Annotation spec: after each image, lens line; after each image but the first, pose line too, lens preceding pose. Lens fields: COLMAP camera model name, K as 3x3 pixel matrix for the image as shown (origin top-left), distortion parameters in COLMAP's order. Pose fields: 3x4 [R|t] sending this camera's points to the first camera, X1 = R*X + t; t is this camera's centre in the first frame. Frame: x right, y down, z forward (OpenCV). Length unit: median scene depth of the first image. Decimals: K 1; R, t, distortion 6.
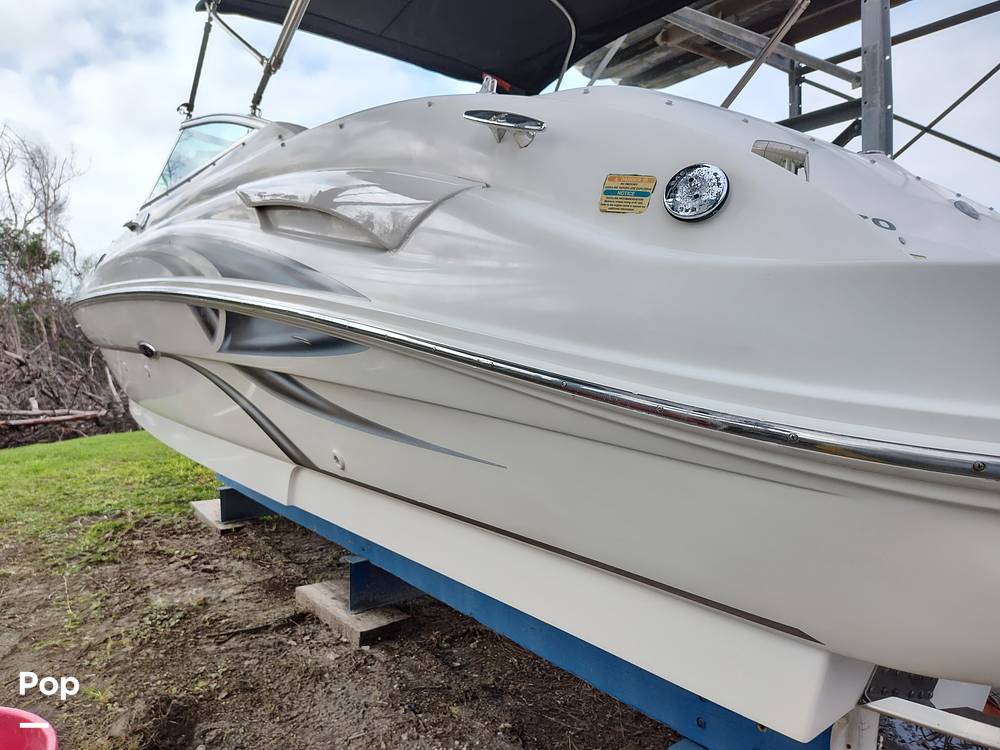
lens RADIAL K [[689.0, 0, 491.9], [0, 689.0, 398.3], [0, 0, 1]] dist [0.050474, -0.069453]
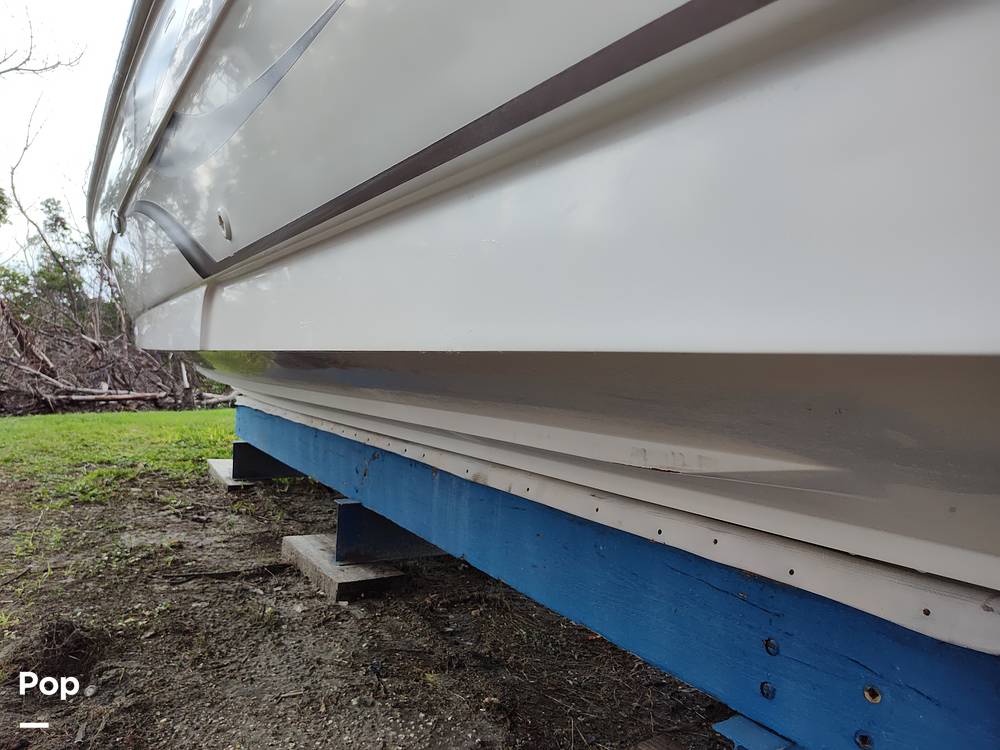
lens RADIAL K [[689.0, 0, 500.3], [0, 689.0, 373.7], [0, 0, 1]] dist [0.050474, -0.069453]
pose [[0.995000, 0.056992, -0.082023, 0.050672], [-0.062233, 0.996083, -0.062820, 0.125133], [0.078122, 0.067610, 0.994649, 0.177603]]
